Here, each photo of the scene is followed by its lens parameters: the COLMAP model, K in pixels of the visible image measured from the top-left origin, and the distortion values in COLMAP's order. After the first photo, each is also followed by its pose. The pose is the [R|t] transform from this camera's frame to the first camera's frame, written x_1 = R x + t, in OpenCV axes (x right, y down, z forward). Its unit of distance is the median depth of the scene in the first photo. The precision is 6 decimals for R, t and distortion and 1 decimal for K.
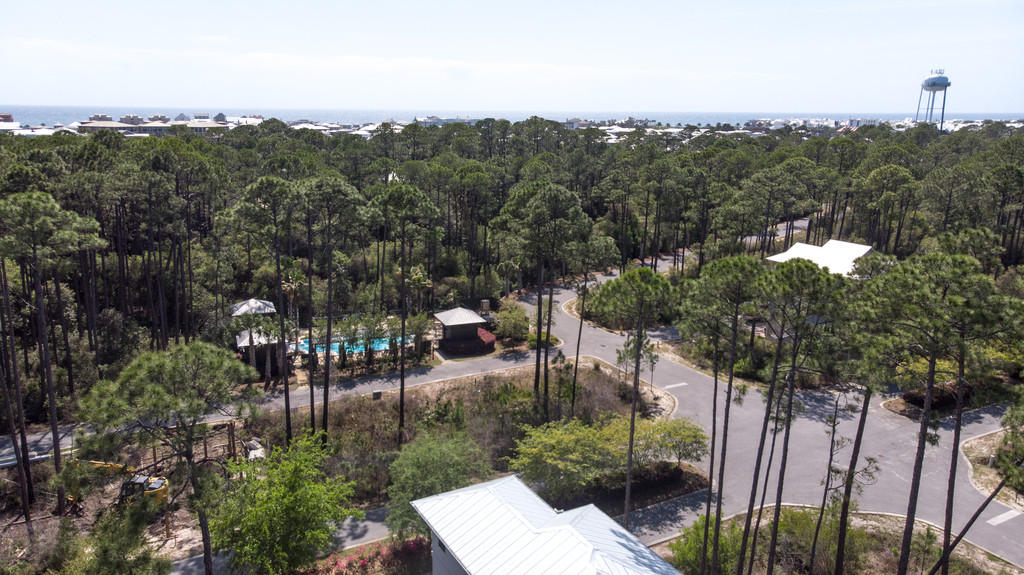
lens RADIAL K [[741.6, 0, 512.0], [0, 741.6, 287.5], [0, 0, 1]] dist [0.040146, -0.001541]
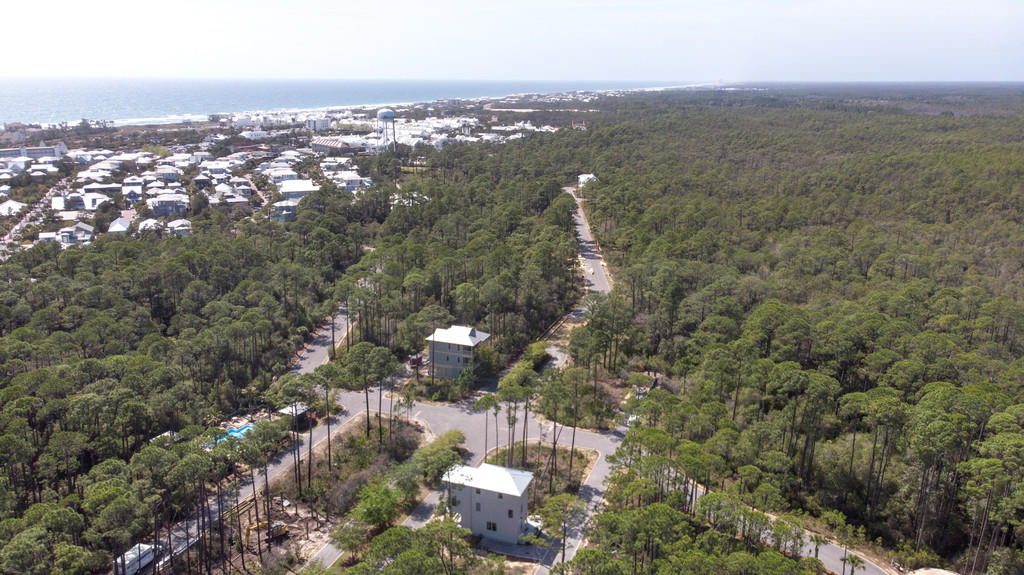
lens RADIAL K [[744.5, 0, 512.0], [0, 744.5, 287.5], [0, 0, 1]] dist [-0.005685, 0.039753]
pose [[0.761046, -0.174153, 0.624883, -0.823485], [0.150749, 0.984398, 0.090751, -0.369484], [-0.630938, 0.025135, 0.775426, -0.828814]]
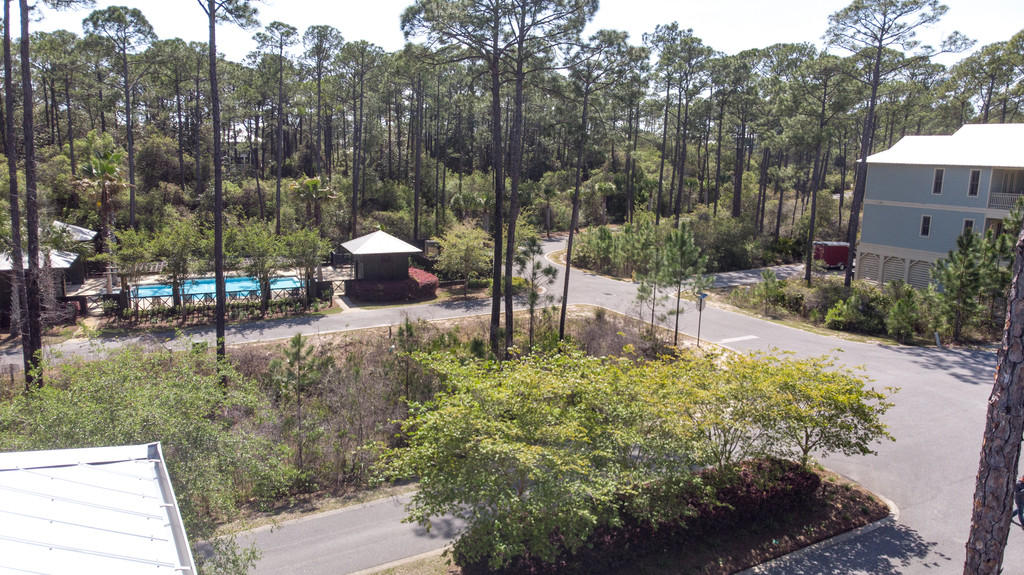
lens RADIAL K [[744.5, 0, 512.0], [0, 744.5, 287.5], [0, 0, 1]] dist [-0.005685, 0.039753]
pose [[0.999883, 0.001242, 0.015267, 0.034096], [-0.000654, 0.999261, -0.038433, 0.108041], [-0.015304, 0.038418, 0.999145, 0.404147]]
